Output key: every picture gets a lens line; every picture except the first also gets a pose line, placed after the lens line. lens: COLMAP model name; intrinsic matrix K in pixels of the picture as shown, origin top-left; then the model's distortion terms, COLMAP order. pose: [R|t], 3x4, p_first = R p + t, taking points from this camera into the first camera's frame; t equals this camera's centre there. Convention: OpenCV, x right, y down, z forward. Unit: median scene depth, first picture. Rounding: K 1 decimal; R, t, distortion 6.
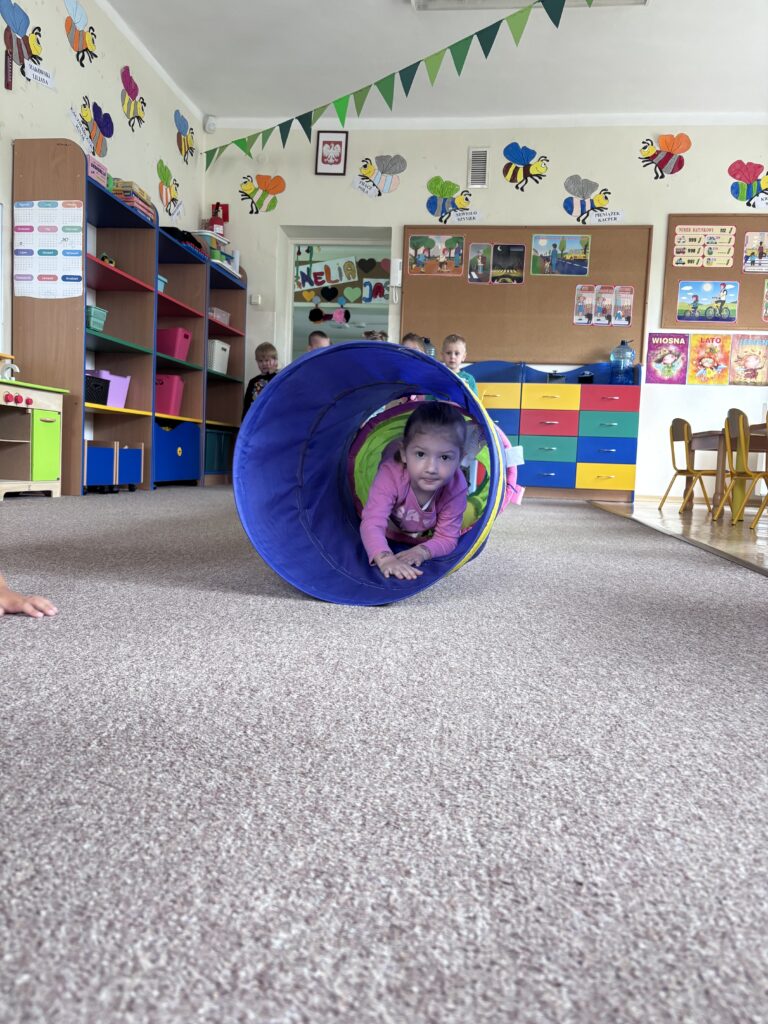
lens RADIAL K [[775.0, 0, 384.0], [0, 775.0, 513.1], [0, 0, 1]] dist [0.042162, -0.052557]
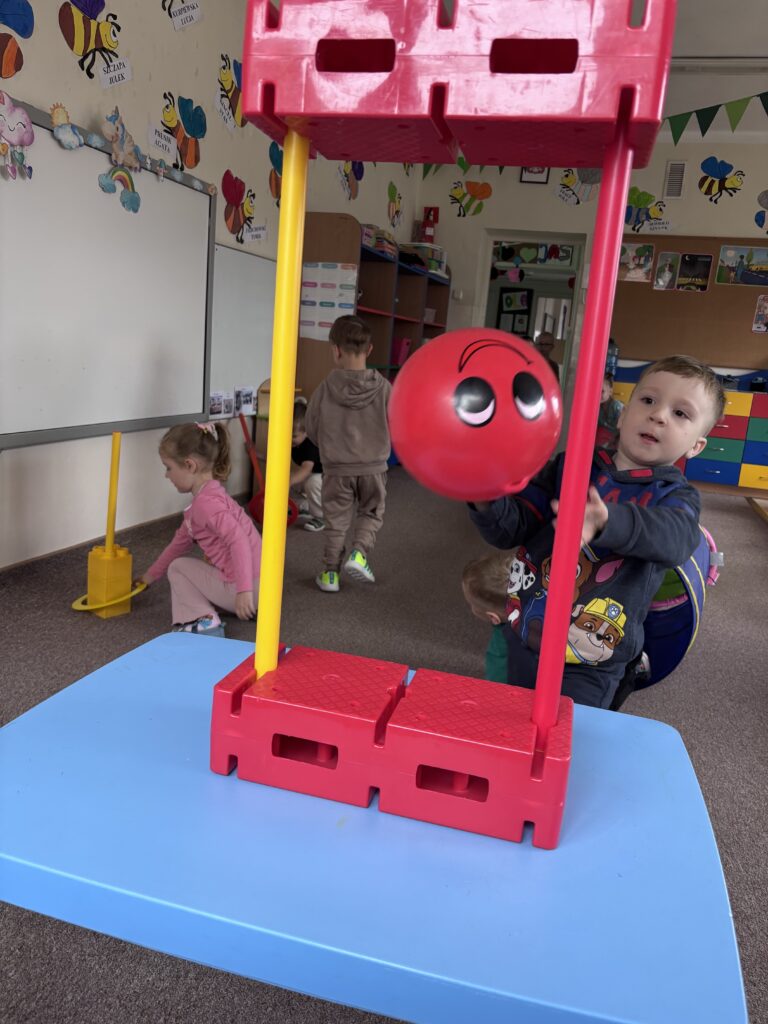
lens RADIAL K [[775.0, 0, 382.5], [0, 775.0, 507.4], [0, 0, 1]] dist [0.042162, -0.052557]
pose [[0.985123, 0.075366, -0.154445, -0.077241], [-0.055524, 0.990091, 0.128986, -0.112682], [0.162636, -0.118491, 0.979546, -0.178649]]
